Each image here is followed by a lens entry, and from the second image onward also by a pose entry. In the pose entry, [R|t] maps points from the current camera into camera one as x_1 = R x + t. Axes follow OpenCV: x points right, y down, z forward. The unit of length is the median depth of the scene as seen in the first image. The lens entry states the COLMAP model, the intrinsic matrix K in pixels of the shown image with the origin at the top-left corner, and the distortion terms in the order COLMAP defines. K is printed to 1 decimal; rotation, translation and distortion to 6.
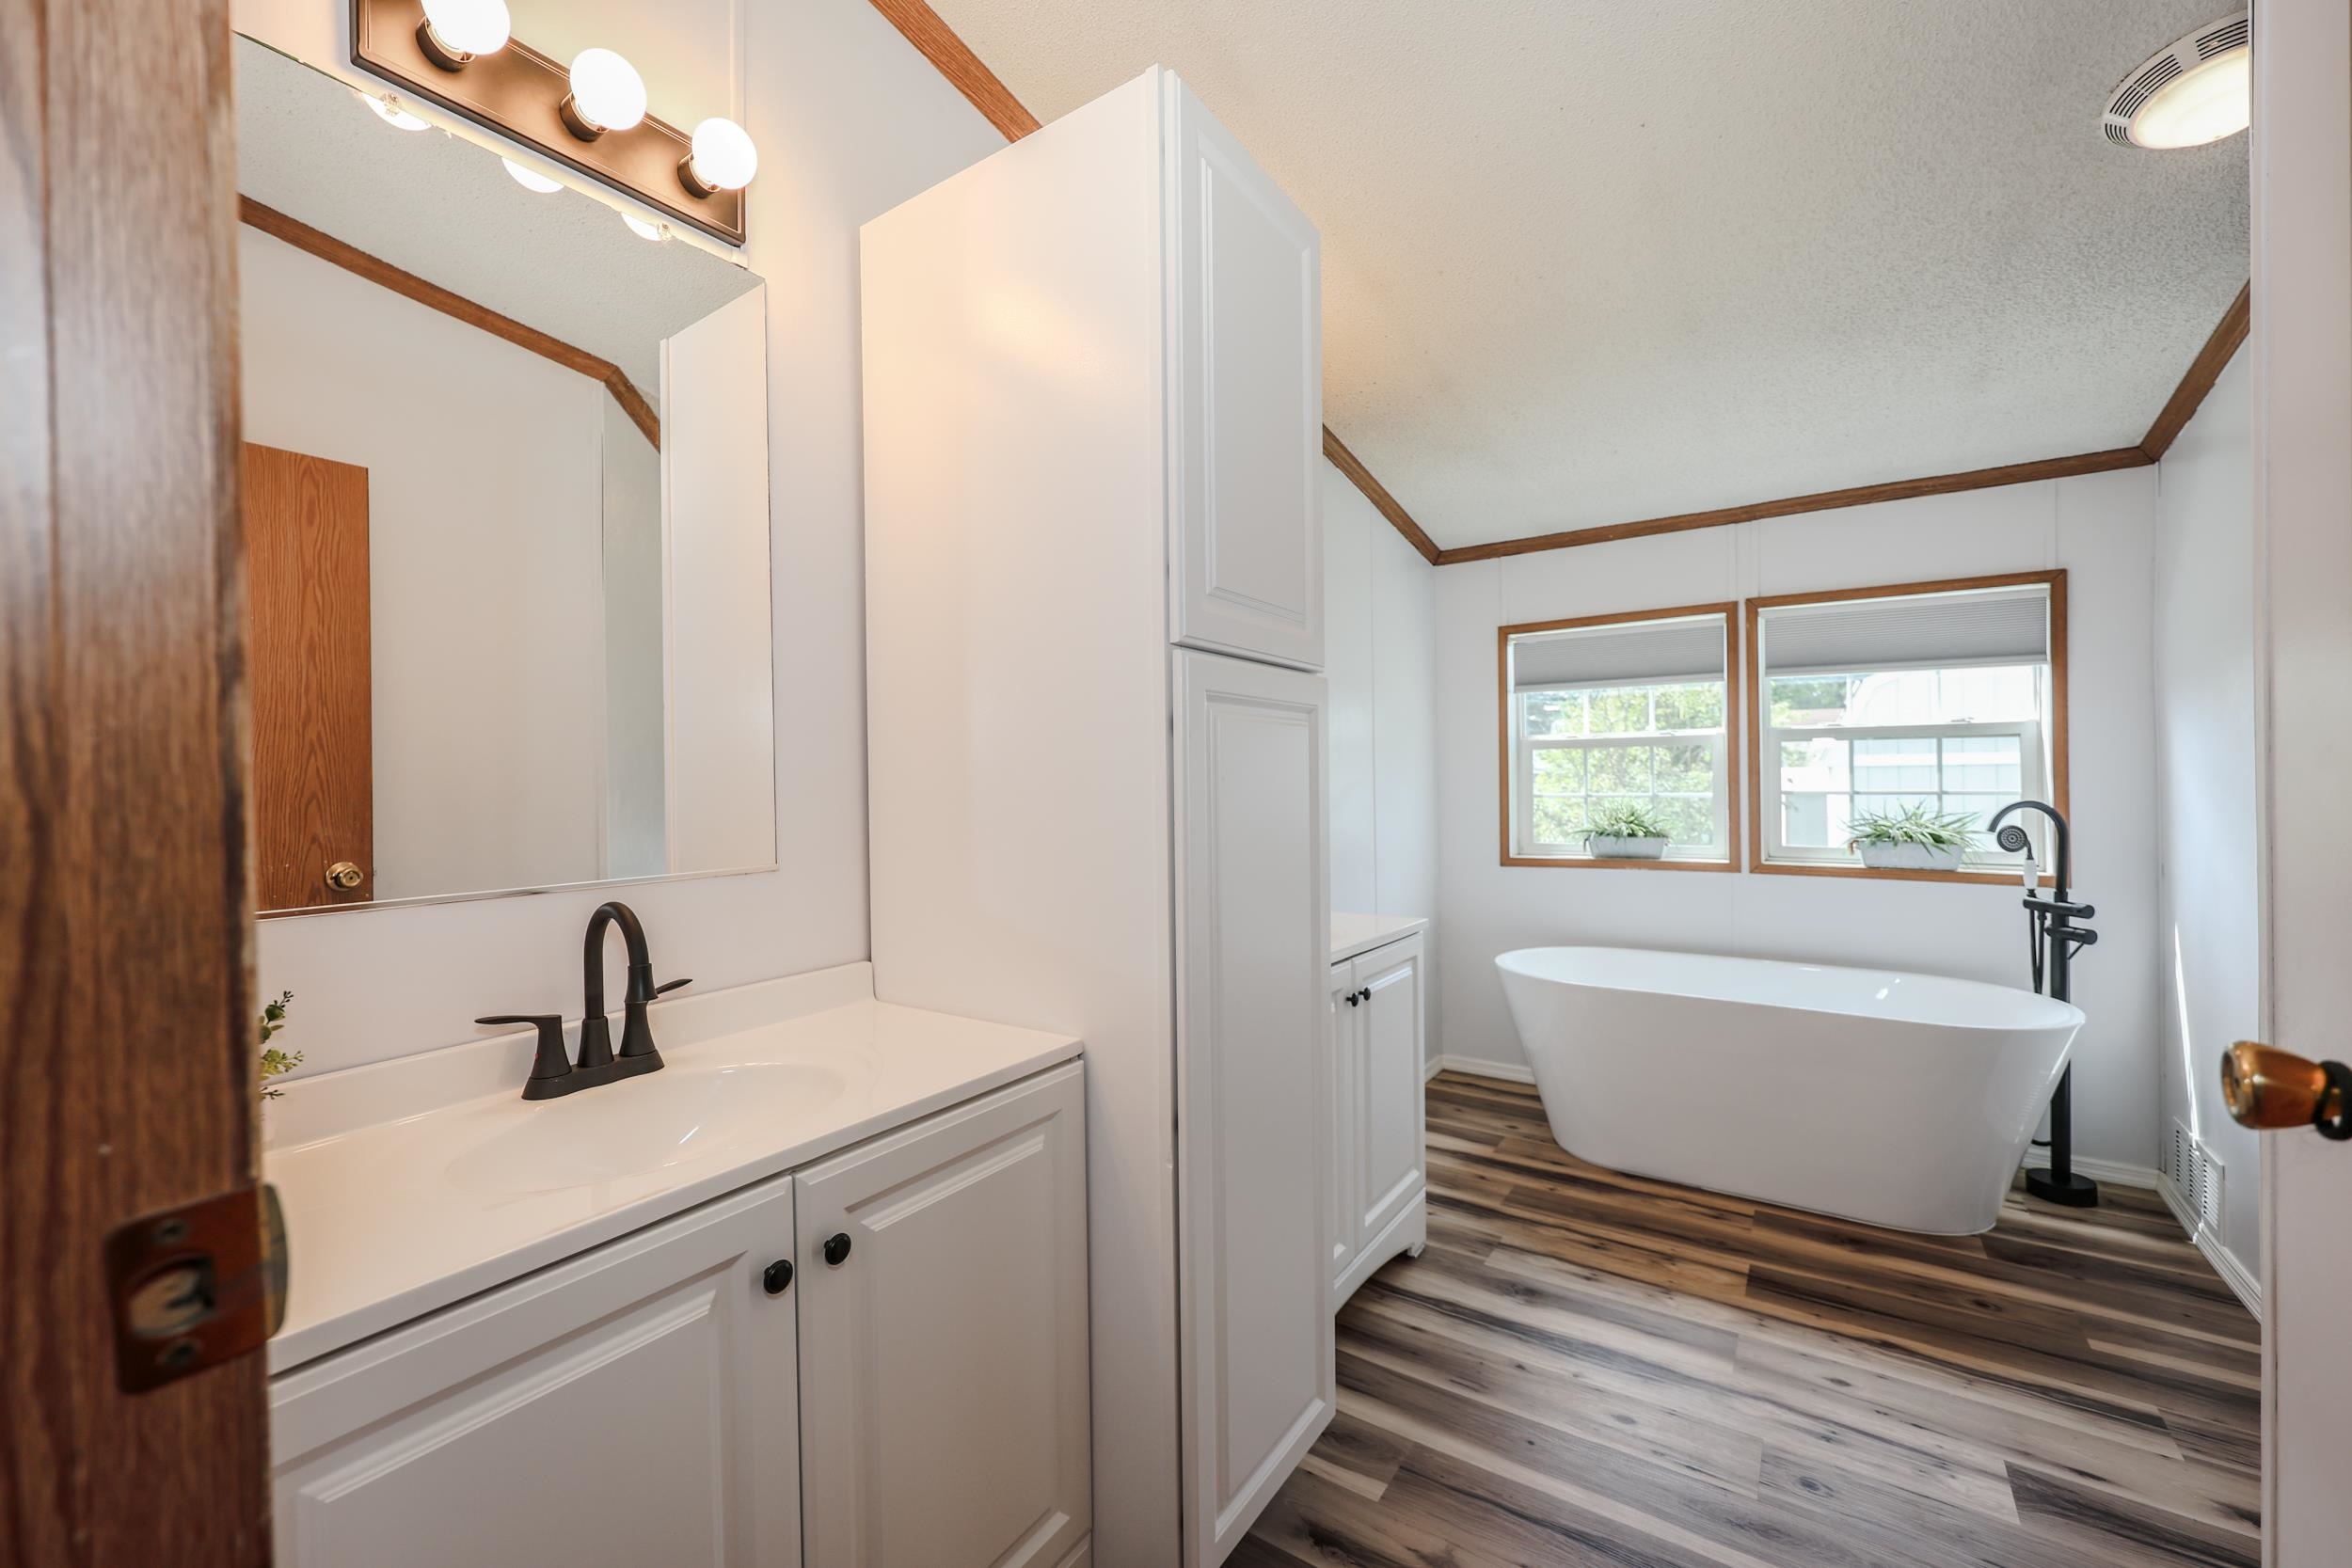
lens RADIAL K [[952.4, 0, 1170.9], [0, 952.4, 779.9], [0, 0, 1]] dist [0.017510, -0.000094]
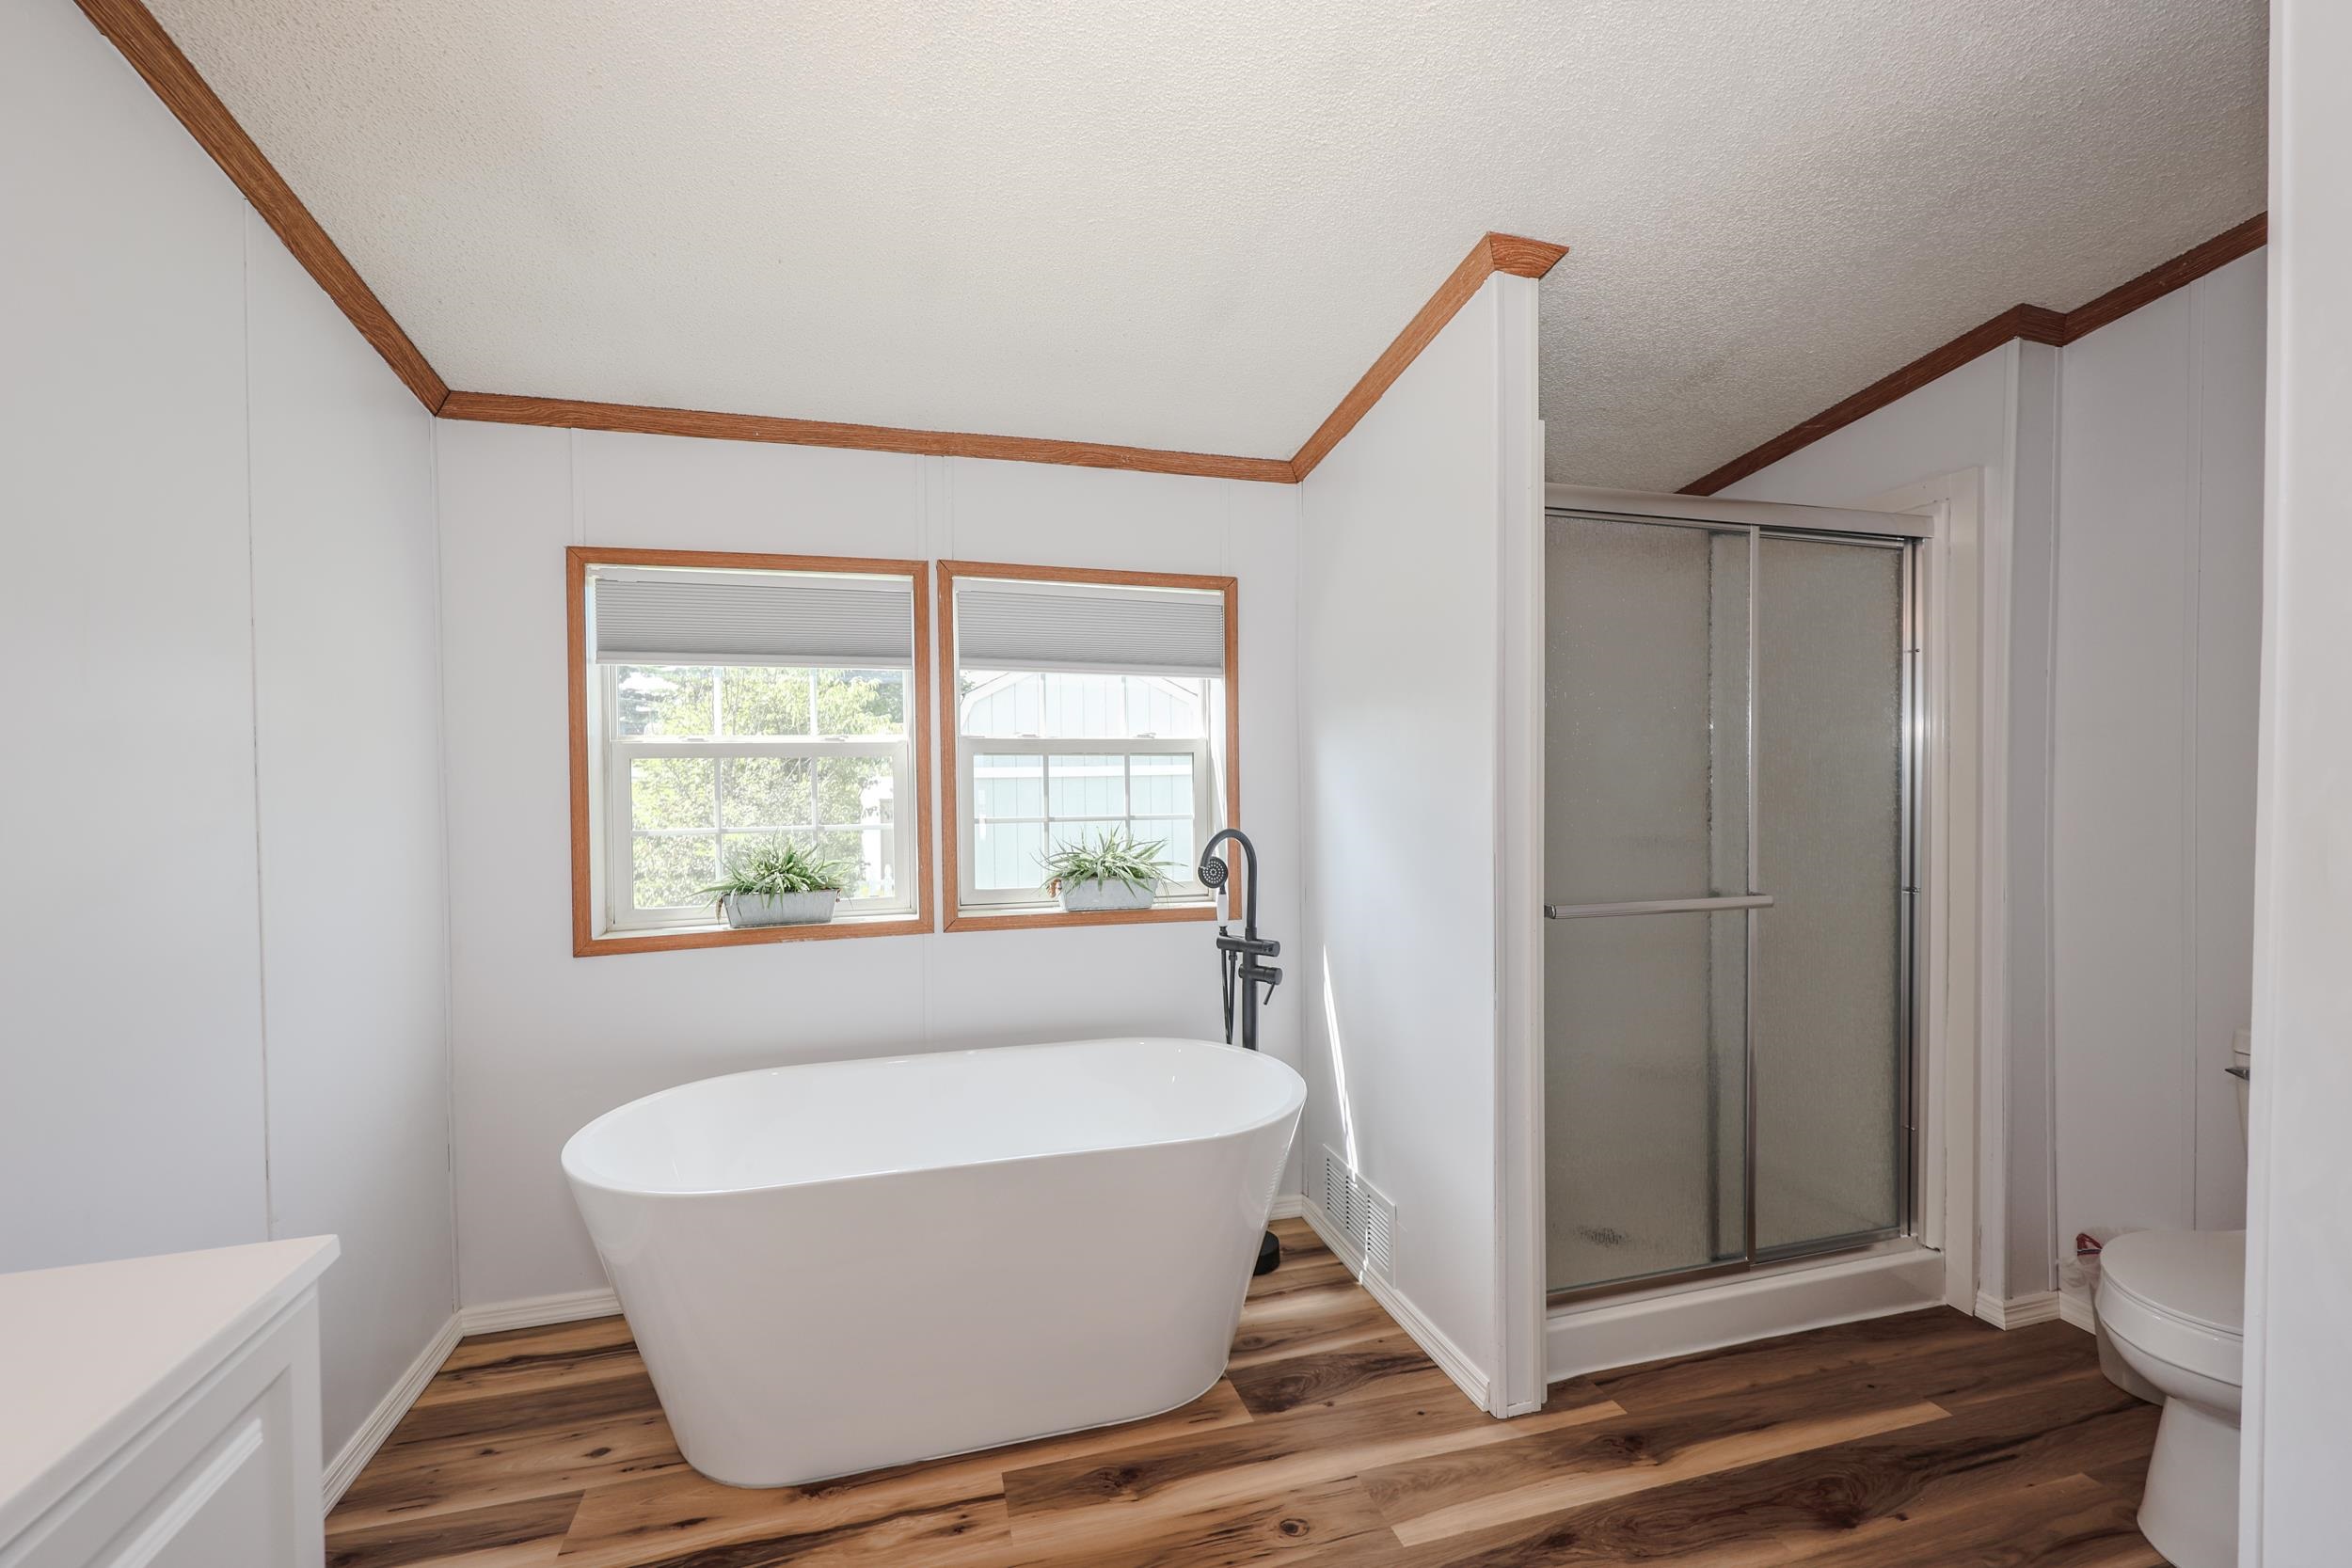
lens RADIAL K [[1055.7, 0, 1224.2], [0, 1055.7, 791.9], [0, 0, 1]] dist [-0.008289, 0.000626]
pose [[0.636577, -0.005534, 0.771193, 0.118032], [0.004316, 0.999984, 0.003613, -0.013307], [-0.771201, 0.001029, 0.636591, 0.326055]]
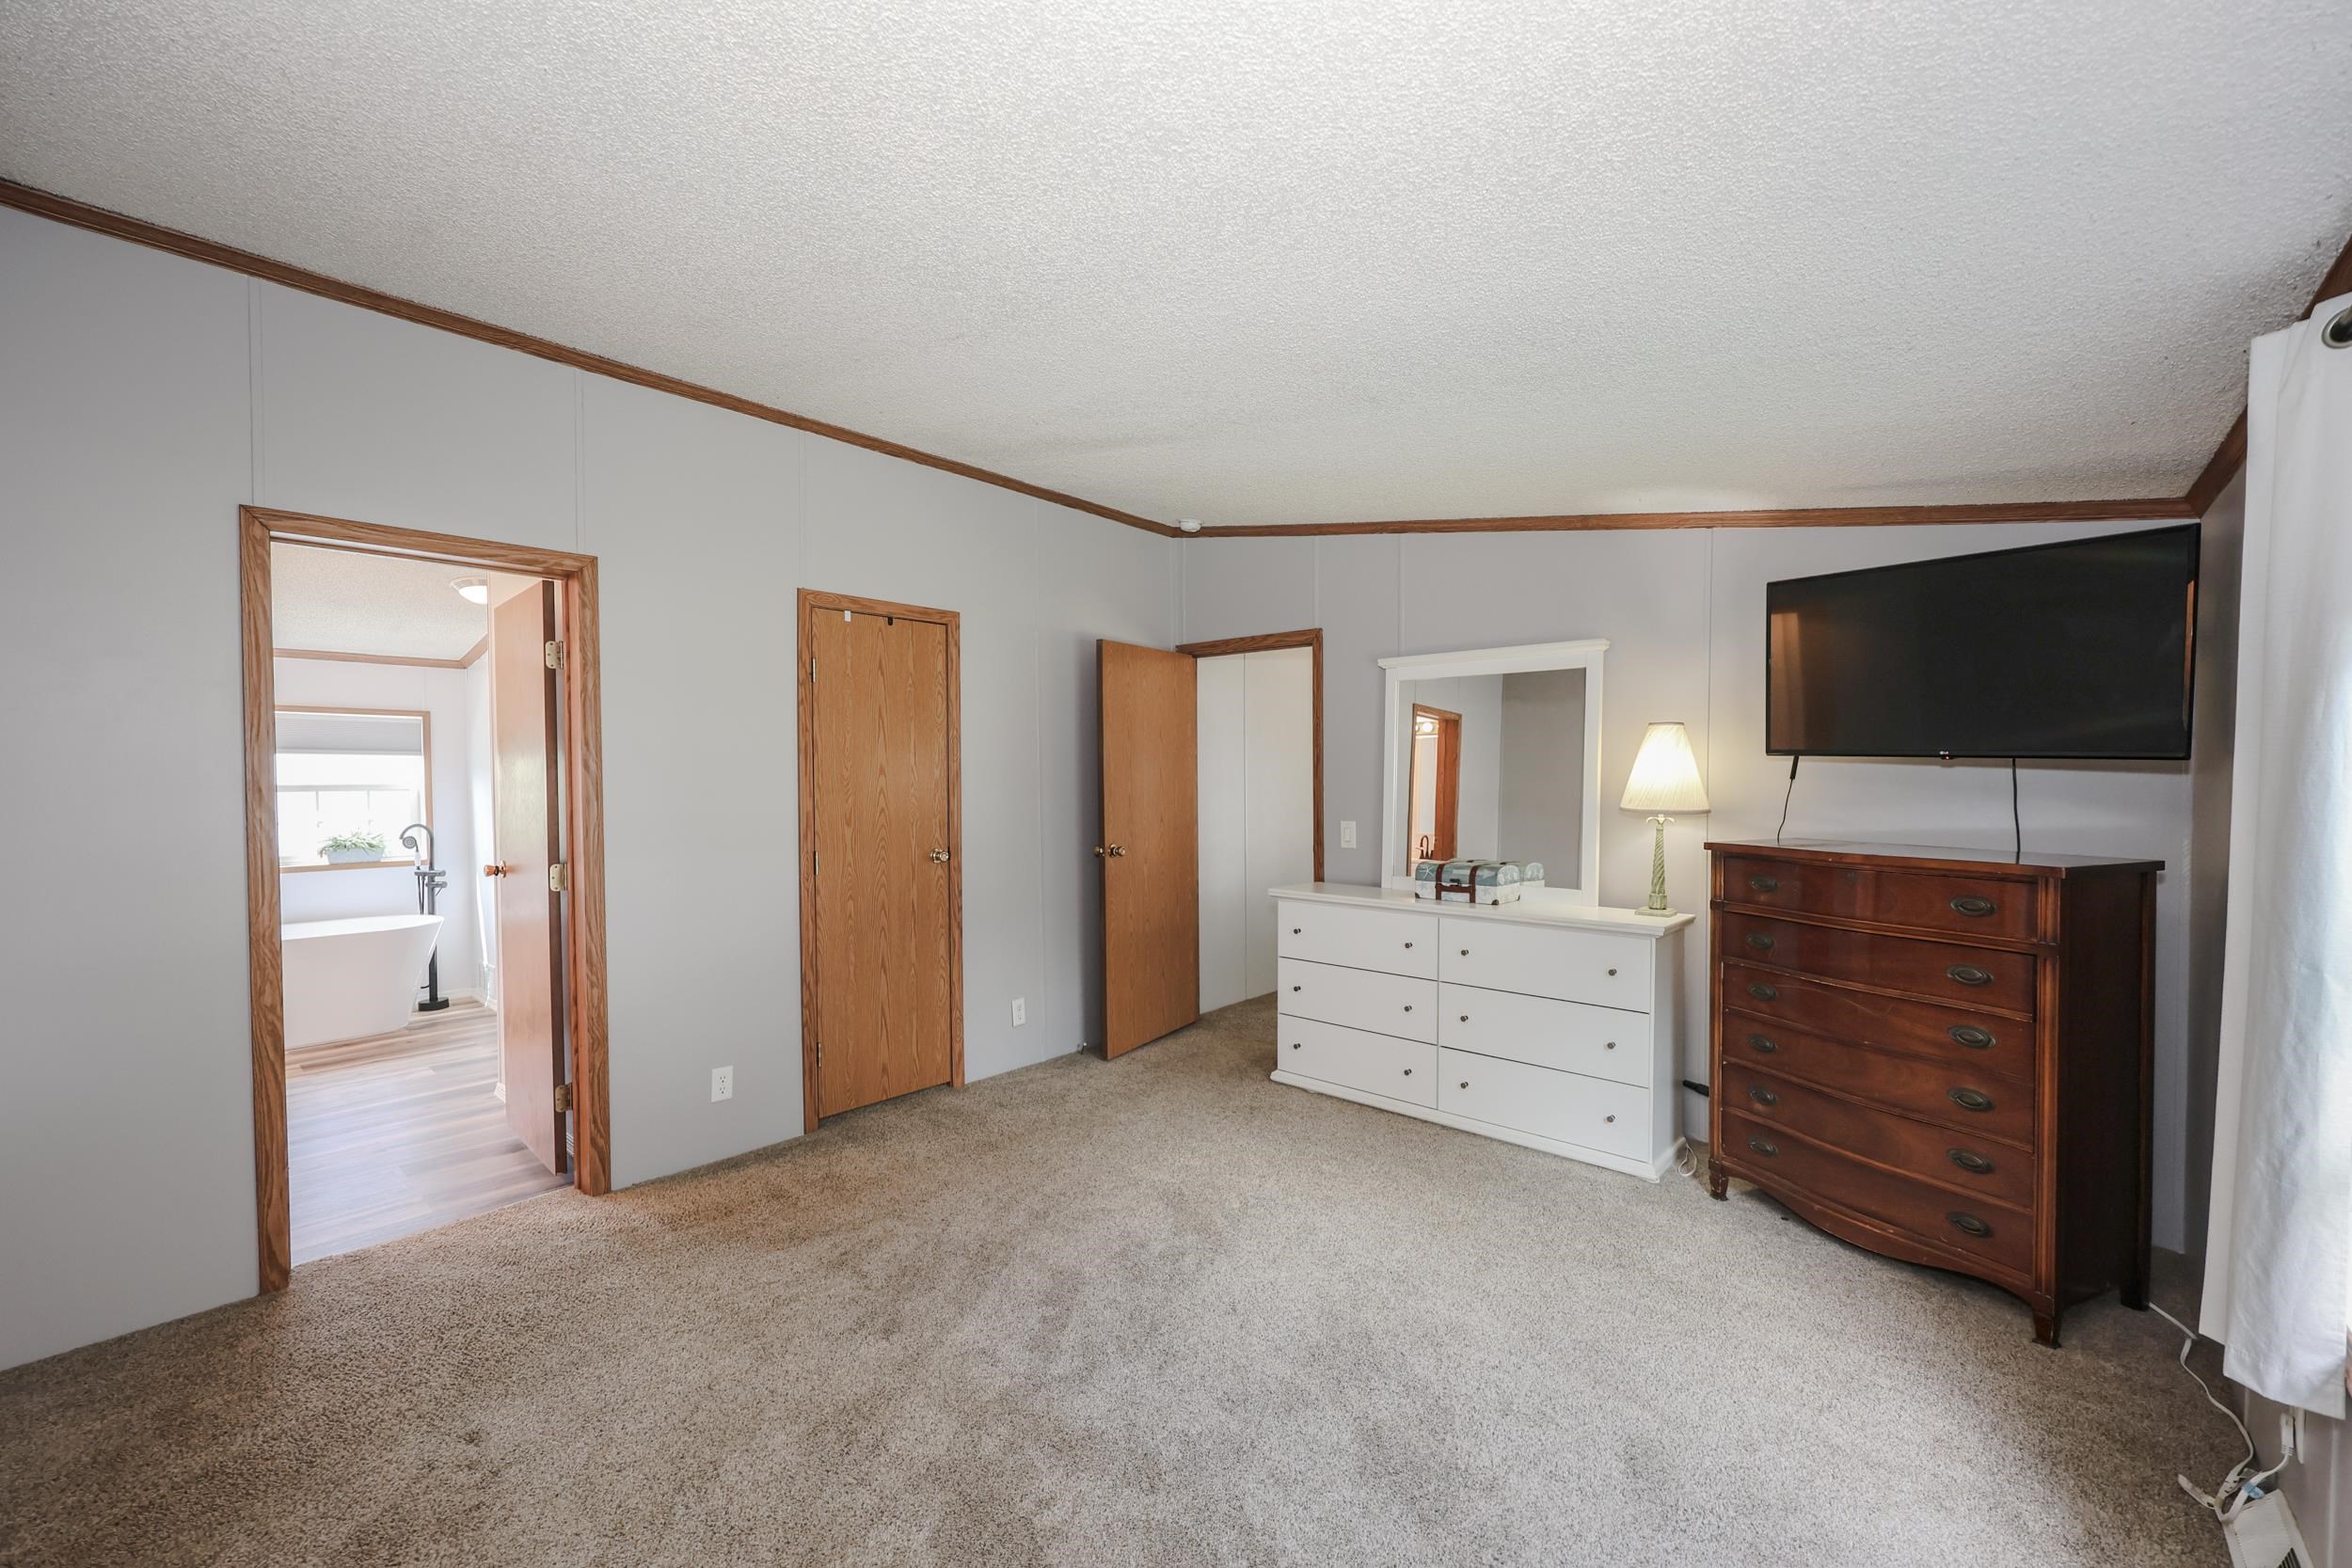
lens RADIAL K [[962.0, 0, 1174.9], [0, 962.0, 802.3], [0, 0, 1]] dist [0.003322, 0.001684]
pose [[0.166037, -0.006737, 0.986097, -0.764243], [0.018789, 0.999817, 0.003667, -0.001230], [-0.985941, 0.017919, 0.166133, -0.822401]]
